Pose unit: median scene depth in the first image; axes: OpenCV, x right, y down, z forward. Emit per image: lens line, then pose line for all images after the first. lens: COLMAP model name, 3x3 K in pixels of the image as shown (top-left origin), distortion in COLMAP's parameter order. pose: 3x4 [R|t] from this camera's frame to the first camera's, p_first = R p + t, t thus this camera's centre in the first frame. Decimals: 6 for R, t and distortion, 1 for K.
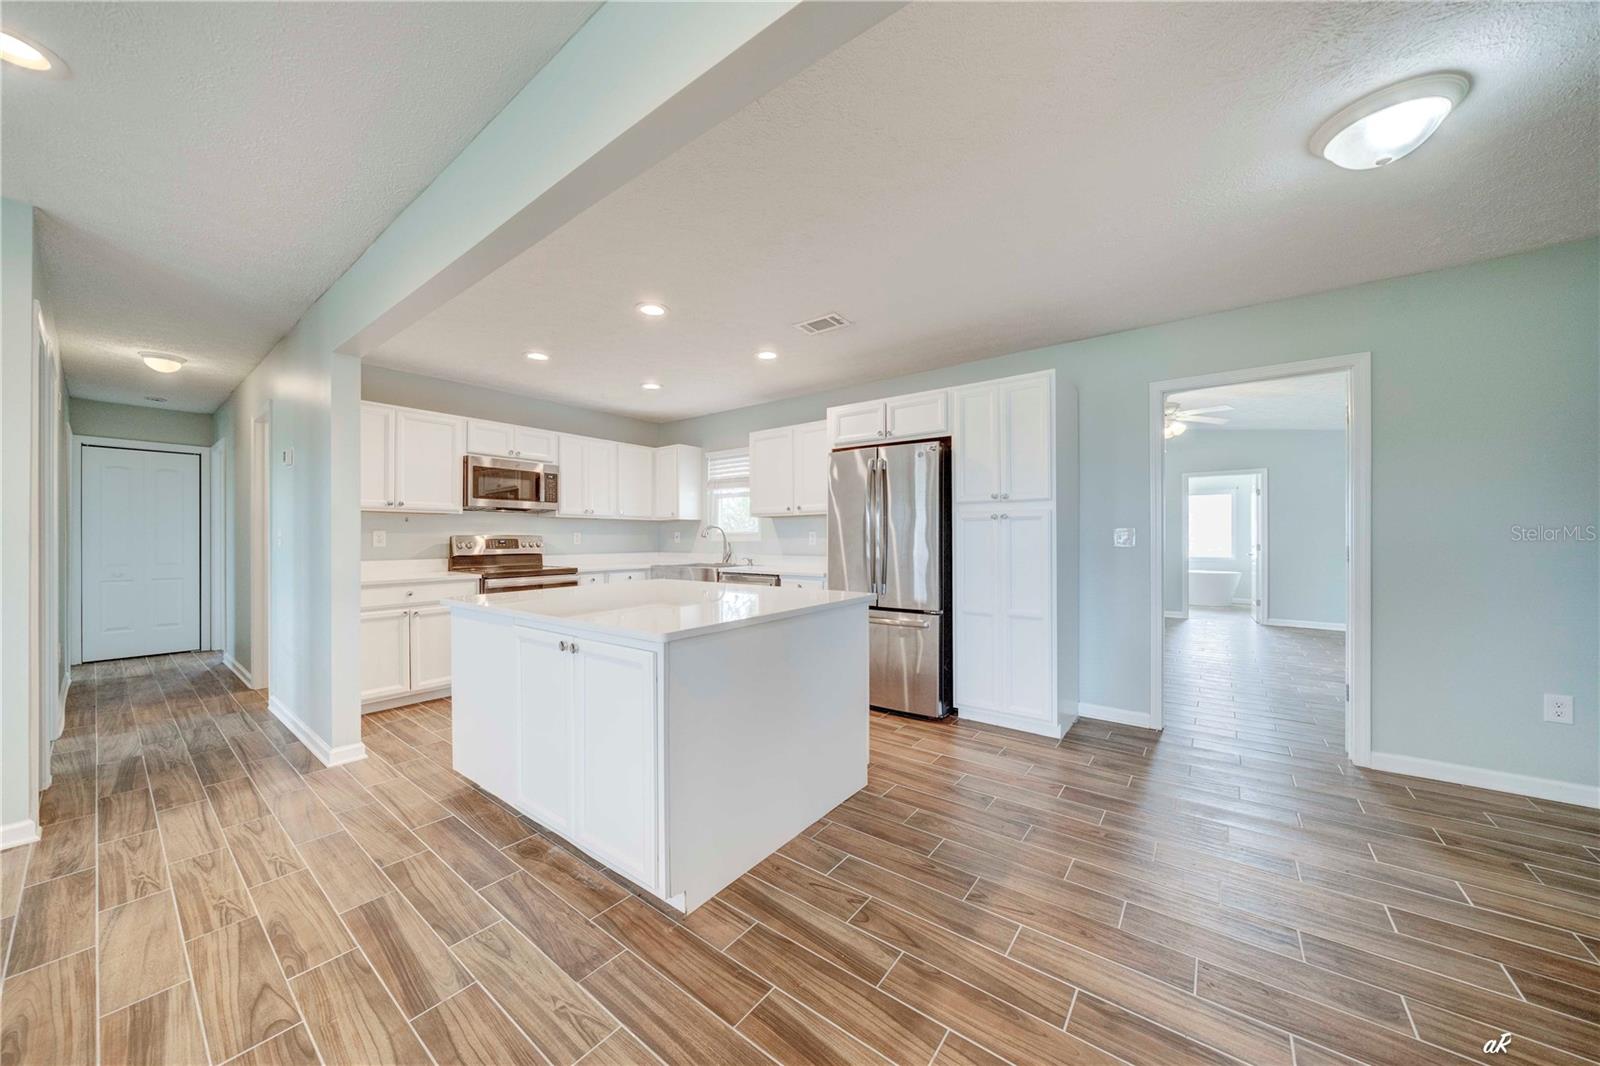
lens RADIAL K [[548.6, 0, 784.6], [0, 548.6, 539.4], [0, 0, 1]] dist [-0.000635, -0.000123]
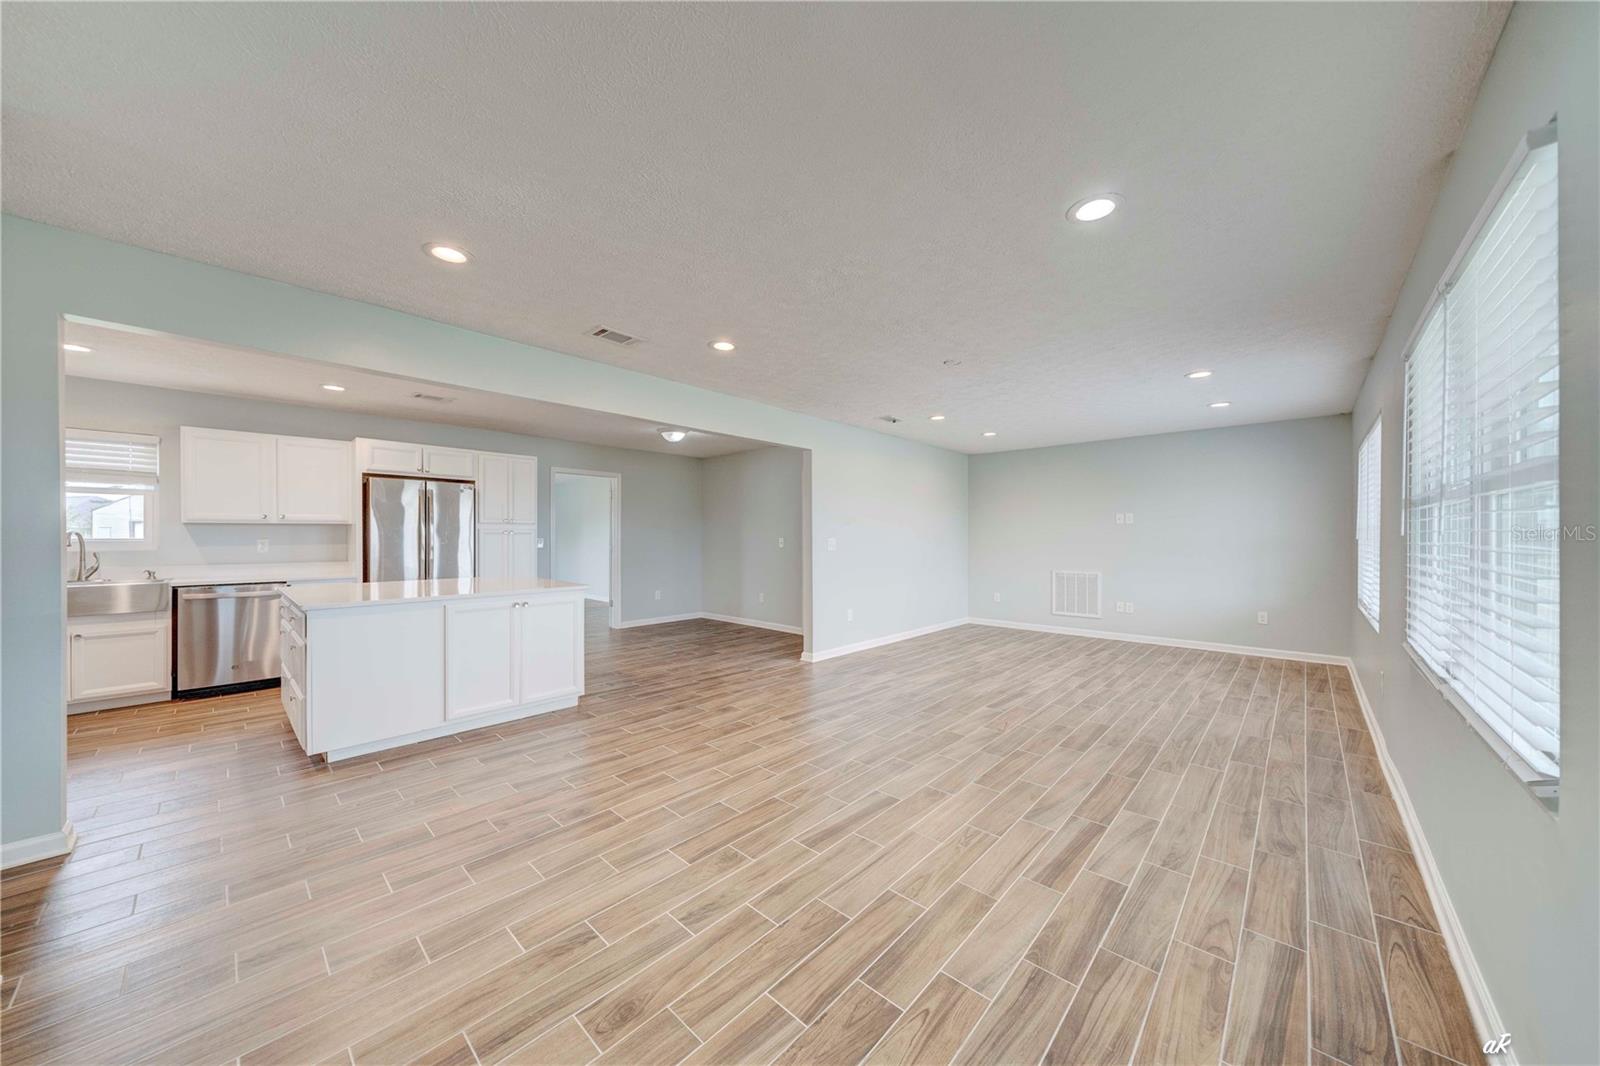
lens RADIAL K [[613.7, 0, 797.3], [0, 613.7, 539.7], [0, 0, 1]] dist [-0.008014, -0.000200]
pose [[0.070867, -0.002988, 0.997481, -0.993046], [0.003798, 0.999989, 0.002726, -0.013005], [-0.997479, 0.003595, 0.070878, -0.050336]]
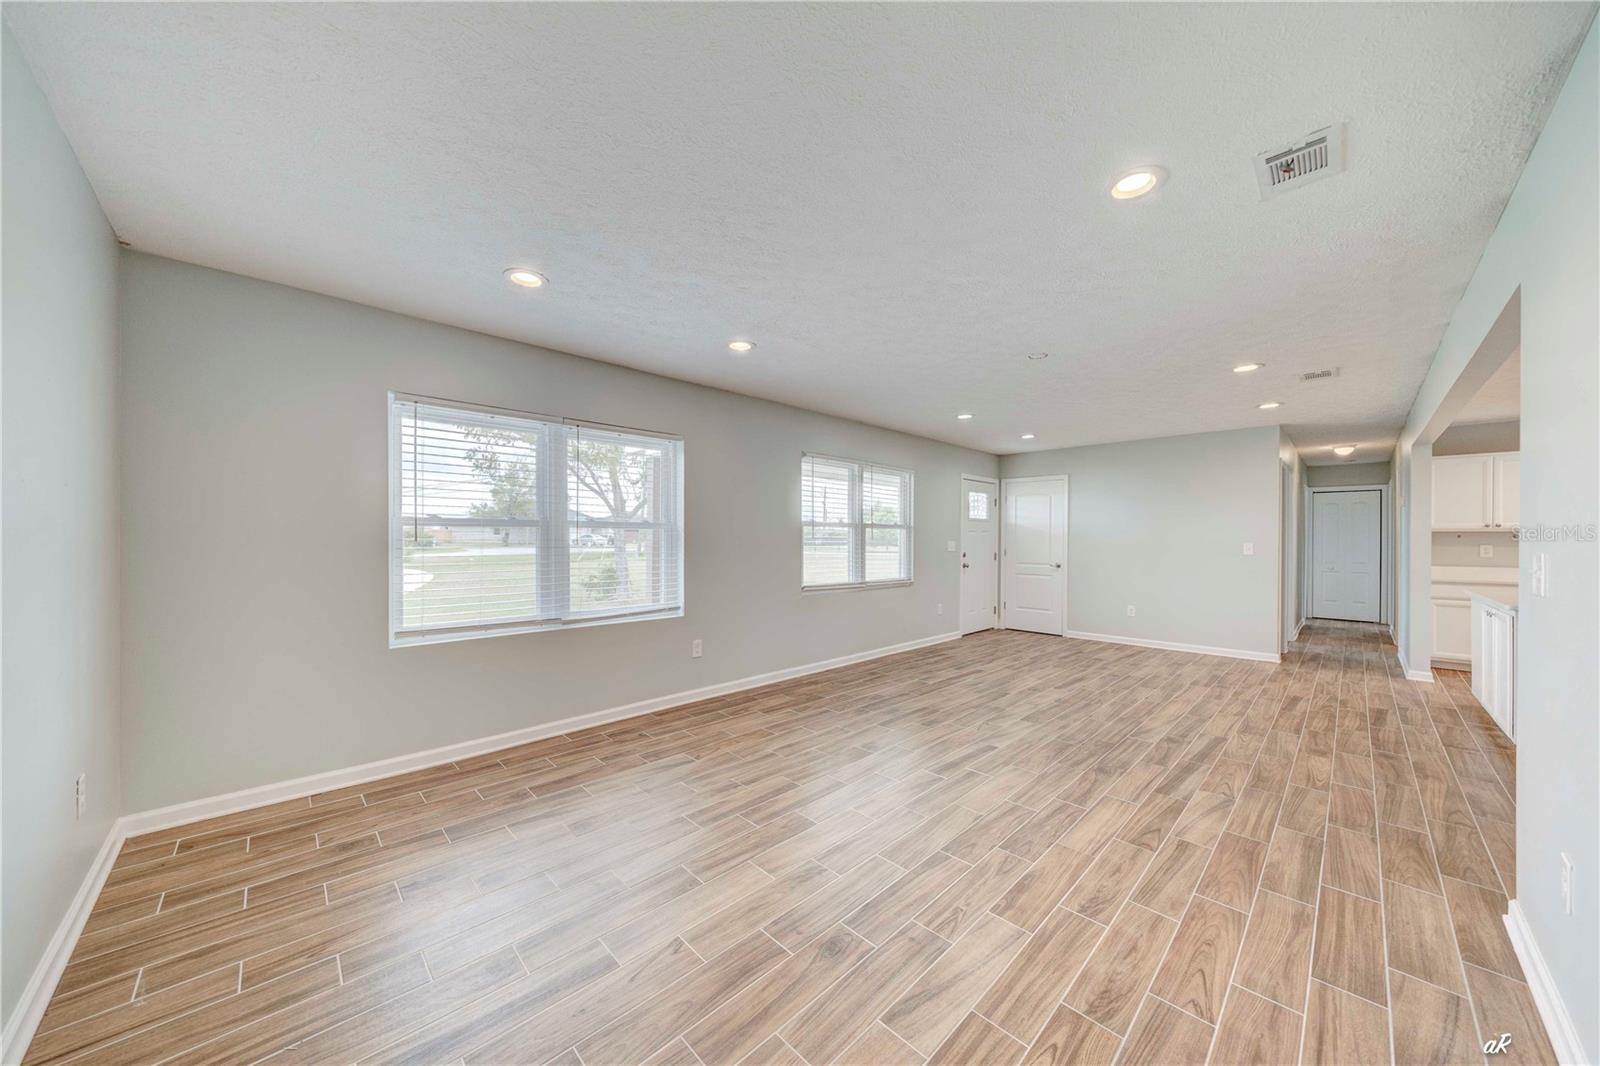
lens RADIAL K [[513.9, 0, 833.8], [0, 513.9, 535.8], [0, 0, 1]] dist [-0.001762, -0.000116]
pose [[-0.114430, -0.003732, -0.993424, 0.633804], [-0.011896, 0.999926, -0.002386, -0.015063], [0.993360, 0.011544, -0.114466, -0.406083]]
